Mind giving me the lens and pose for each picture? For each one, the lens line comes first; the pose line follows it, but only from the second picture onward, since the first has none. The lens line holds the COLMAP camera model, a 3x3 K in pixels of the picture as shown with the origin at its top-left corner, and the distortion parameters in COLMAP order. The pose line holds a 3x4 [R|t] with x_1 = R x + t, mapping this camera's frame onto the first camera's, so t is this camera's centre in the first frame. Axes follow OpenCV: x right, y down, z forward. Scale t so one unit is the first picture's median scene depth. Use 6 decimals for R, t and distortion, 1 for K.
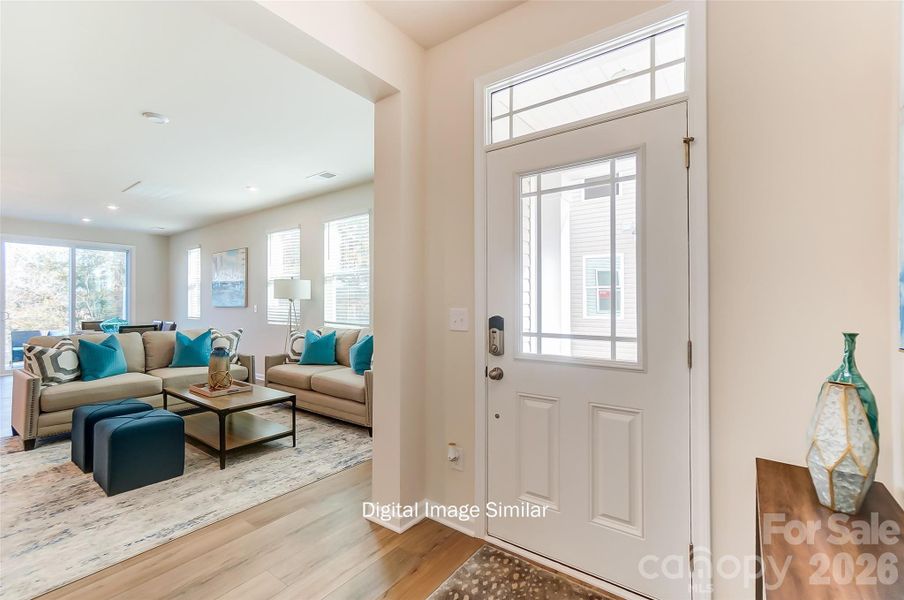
lens RADIAL K [[385.3, 0, 452.8], [0, 385.3, 299.0], [0, 0, 1]] dist [0.001898, 0.001305]
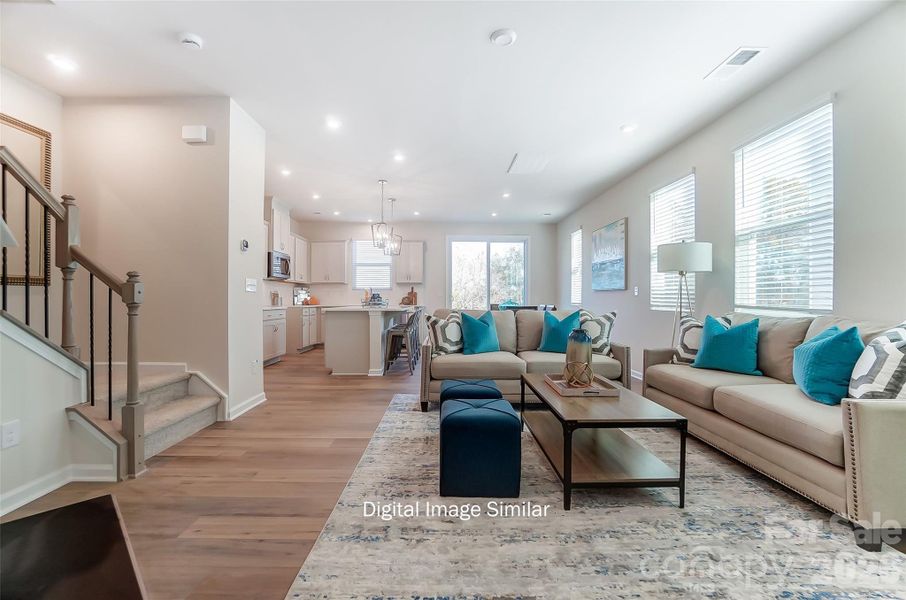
lens RADIAL K [[406.1, 0, 452.9], [0, 406.1, 300.8], [0, 0, 1]] dist [-0.034040, 0.004088]
pose [[0.605965, 0.007950, -0.795452, -0.124012], [0.004599, 0.999898, 0.013497, 0.054434], [0.795478, -0.011837, 0.605867, 0.310497]]
